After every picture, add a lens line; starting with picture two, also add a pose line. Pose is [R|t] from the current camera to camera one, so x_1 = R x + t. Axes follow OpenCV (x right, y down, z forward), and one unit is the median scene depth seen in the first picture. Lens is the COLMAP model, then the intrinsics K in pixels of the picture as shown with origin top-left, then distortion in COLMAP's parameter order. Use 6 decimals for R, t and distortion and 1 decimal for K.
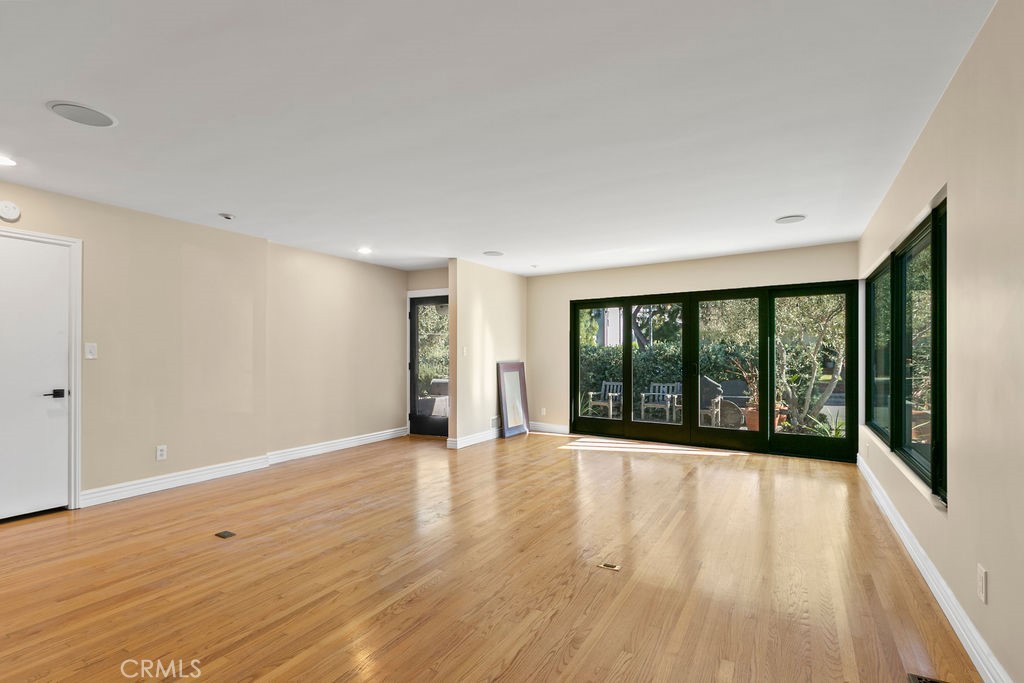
lens RADIAL K [[495.3, 0, 506.6], [0, 495.3, 350.5], [0, 0, 1]] dist [-0.015910, 0.001168]
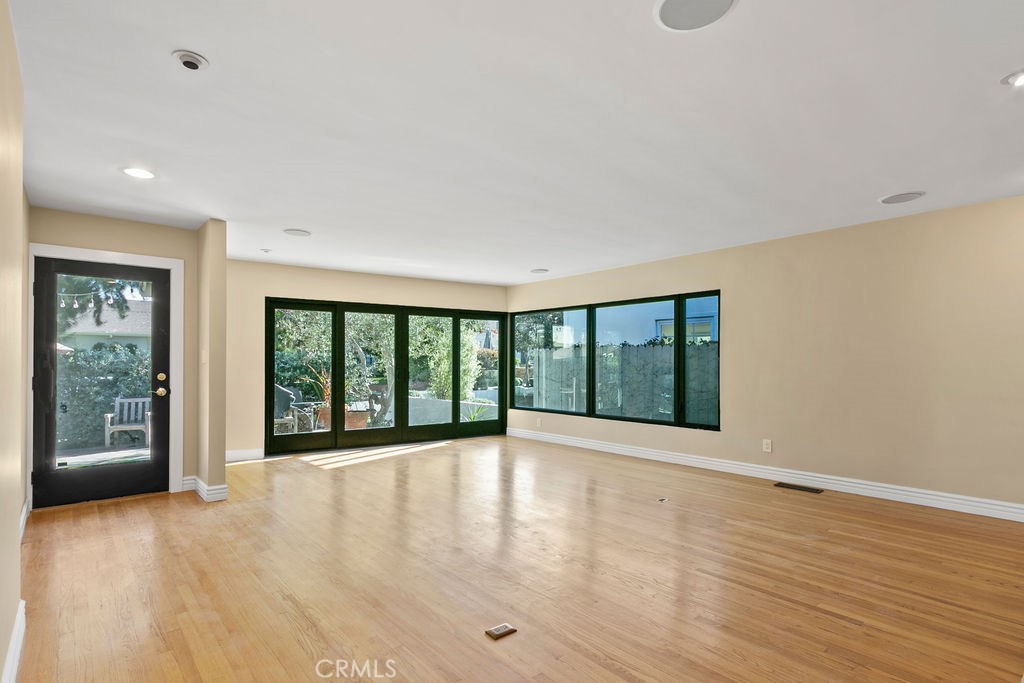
lens RADIAL K [[495.3, 0, 515.0], [0, 495.3, 334.3], [0, 0, 1]] dist [-0.015910, 0.001168]
pose [[0.356557, 0.054580, 0.932678, -0.623830], [-0.005362, 0.998395, -0.056376, 0.008308], [-0.934258, 0.015100, 0.356278, 0.389320]]
